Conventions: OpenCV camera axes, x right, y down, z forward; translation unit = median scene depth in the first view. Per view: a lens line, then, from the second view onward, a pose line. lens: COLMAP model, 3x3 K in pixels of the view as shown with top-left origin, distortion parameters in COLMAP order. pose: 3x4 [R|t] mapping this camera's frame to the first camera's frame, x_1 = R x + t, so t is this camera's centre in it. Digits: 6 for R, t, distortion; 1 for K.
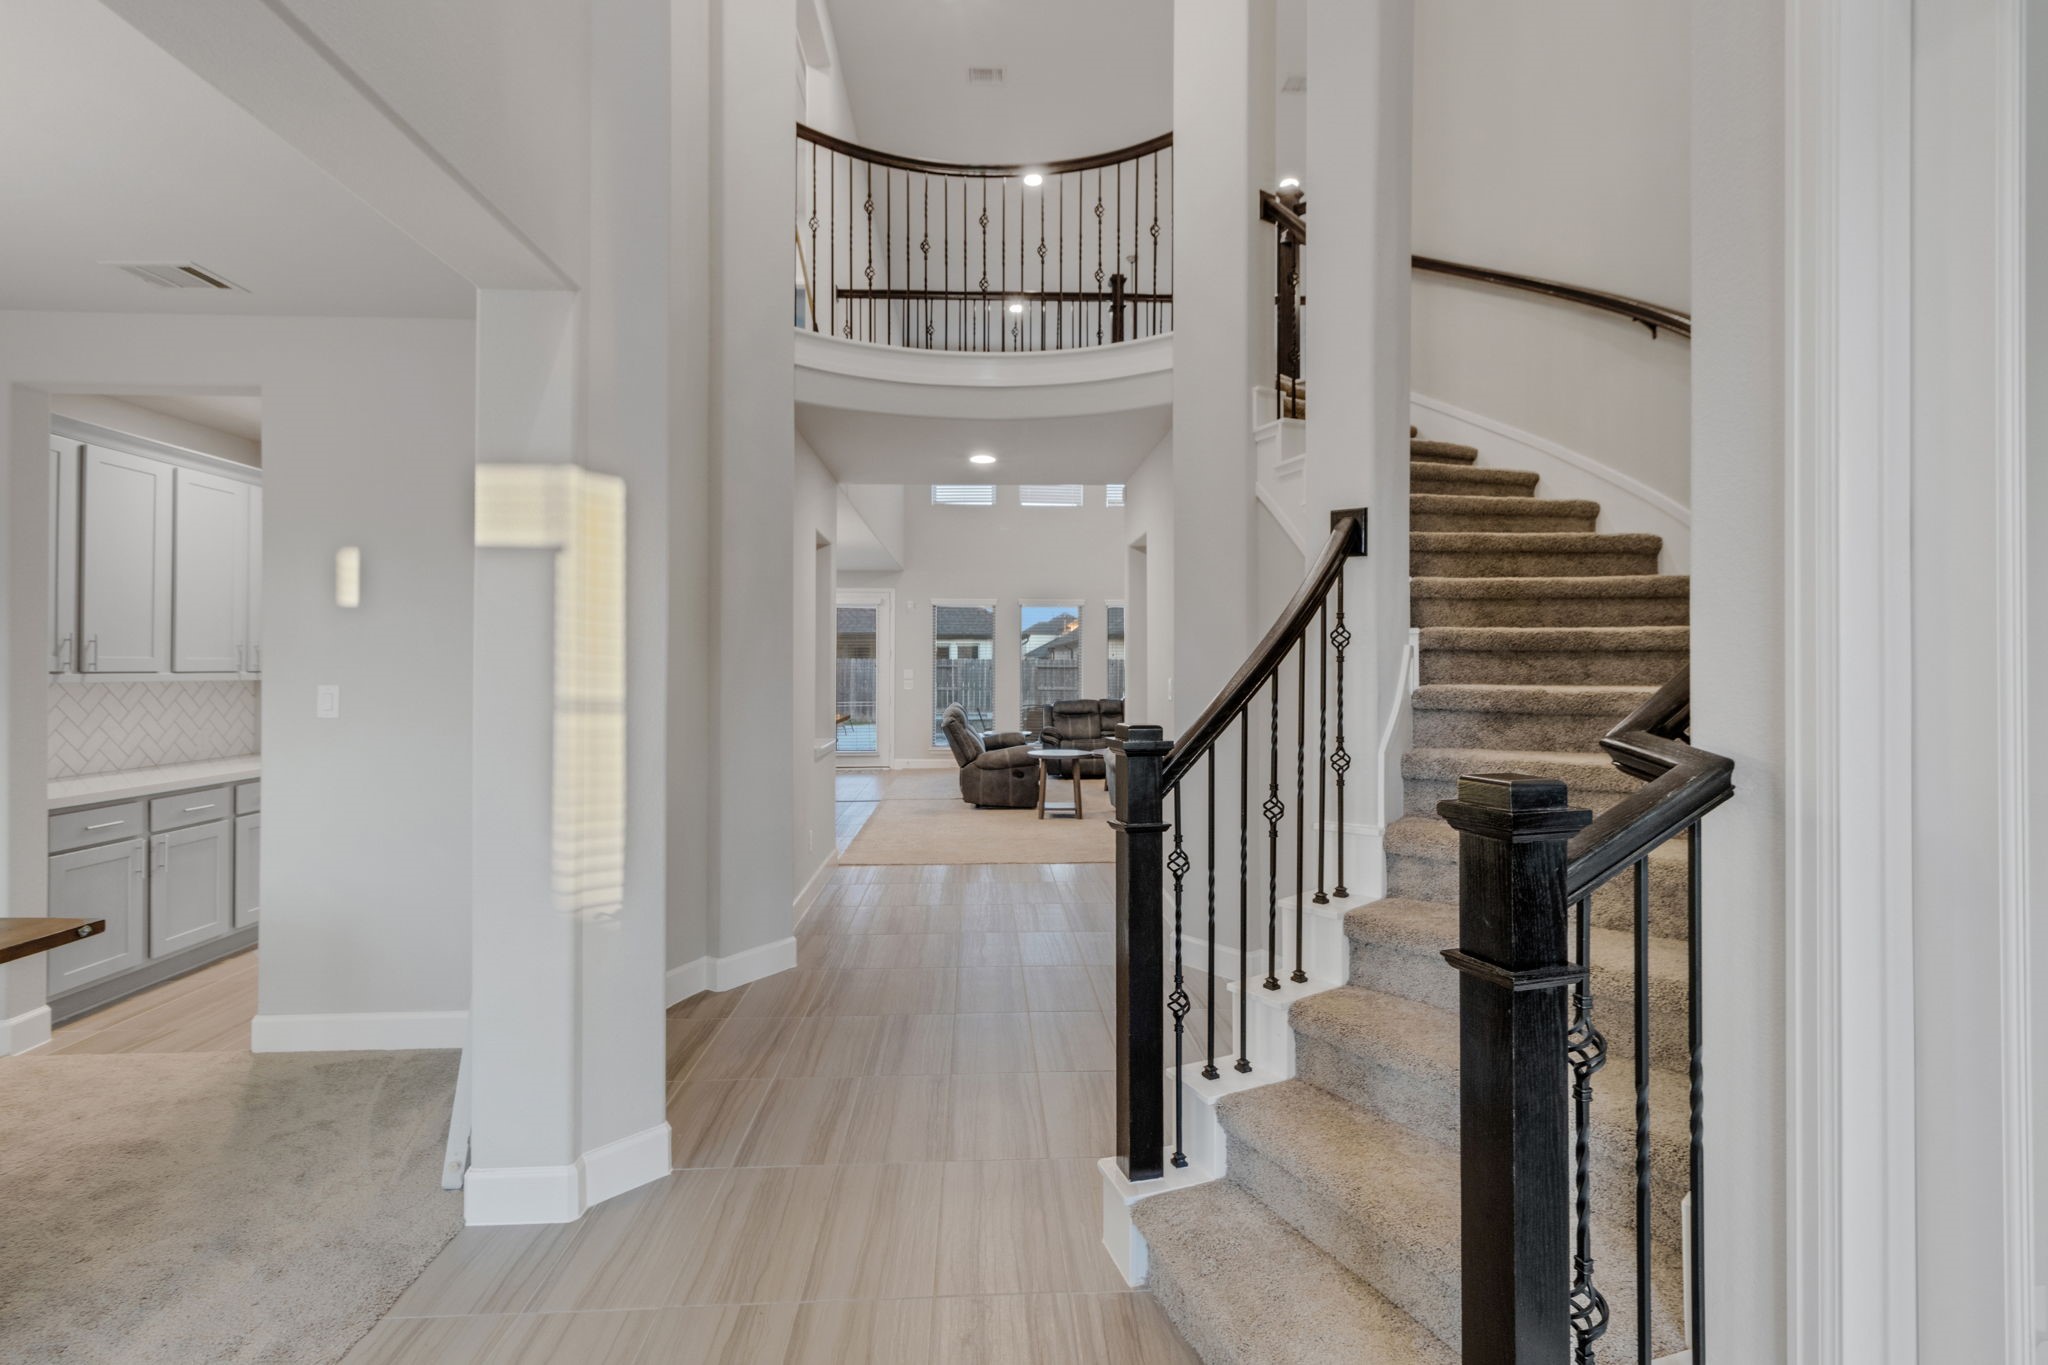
lens RADIAL K [[978.7, 0, 1062.4], [0, 978.7, 679.0], [0, 0, 1]] dist [0.004335, 0.000436]
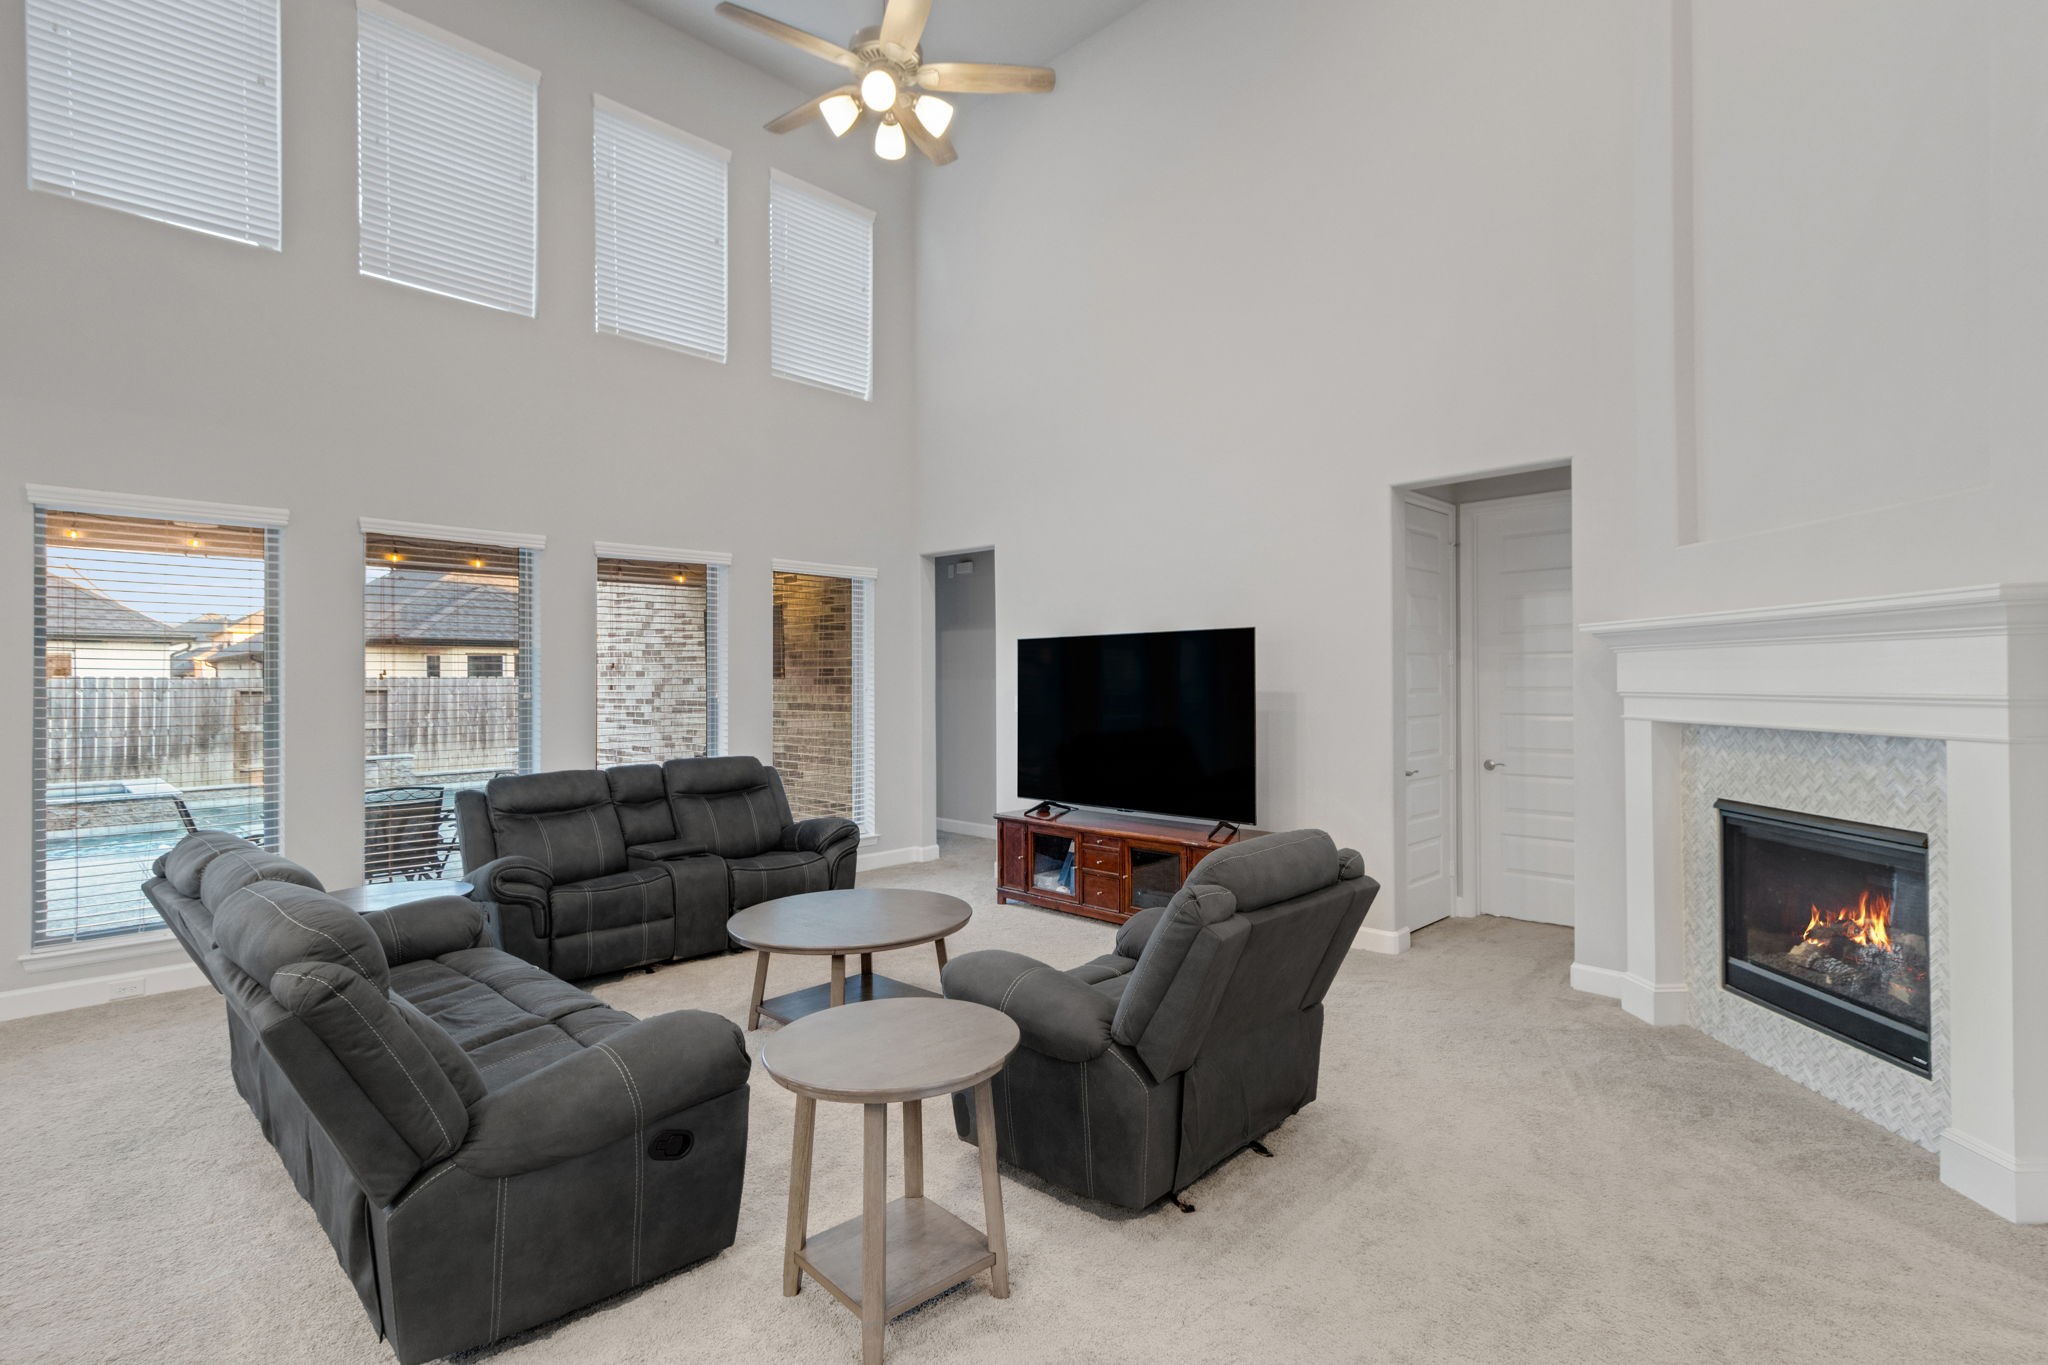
lens RADIAL K [[978.7, 0, 1062.4], [0, 978.7, 679.0], [0, 0, 1]] dist [0.004335, 0.000436]
pose [[0.746828, -0.003947, 0.665006, -0.264050], [0.015618, 0.999811, -0.011606, -0.026018], [-0.664834, 0.019054, 0.746748, 1.499818]]
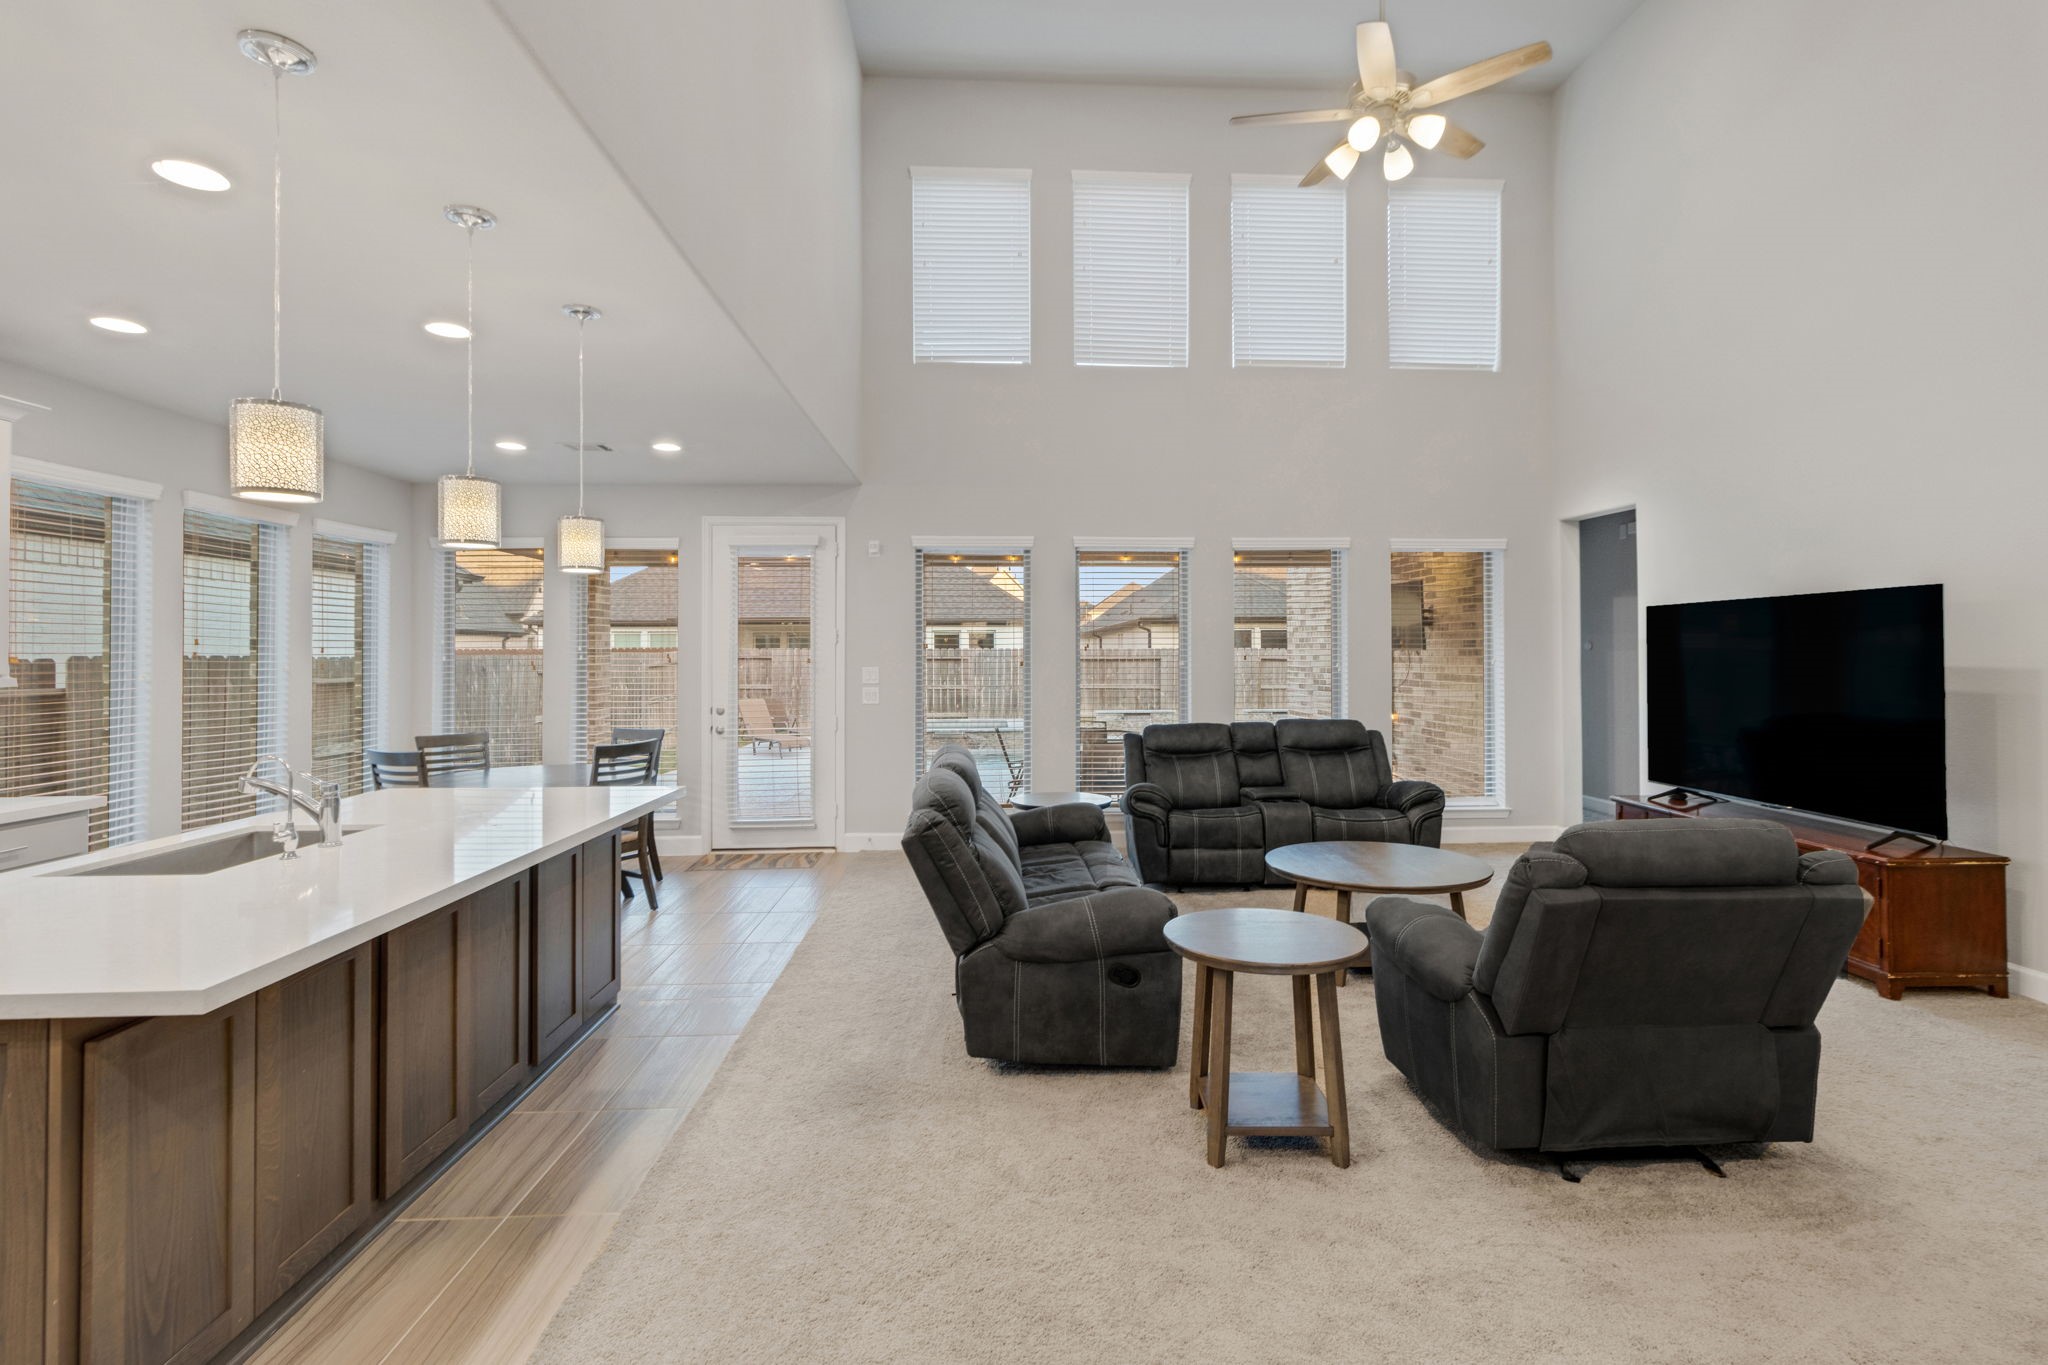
lens RADIAL K [[969.1, 0, 1044.4], [0, 969.1, 648.7], [0, 0, 1]] dist [0.005099, -0.001088]
pose [[0.999482, -0.004589, -0.031854, -0.122626], [0.003931, 0.999778, -0.020710, -0.022503], [0.031942, 0.020574, 0.999278, 1.302469]]
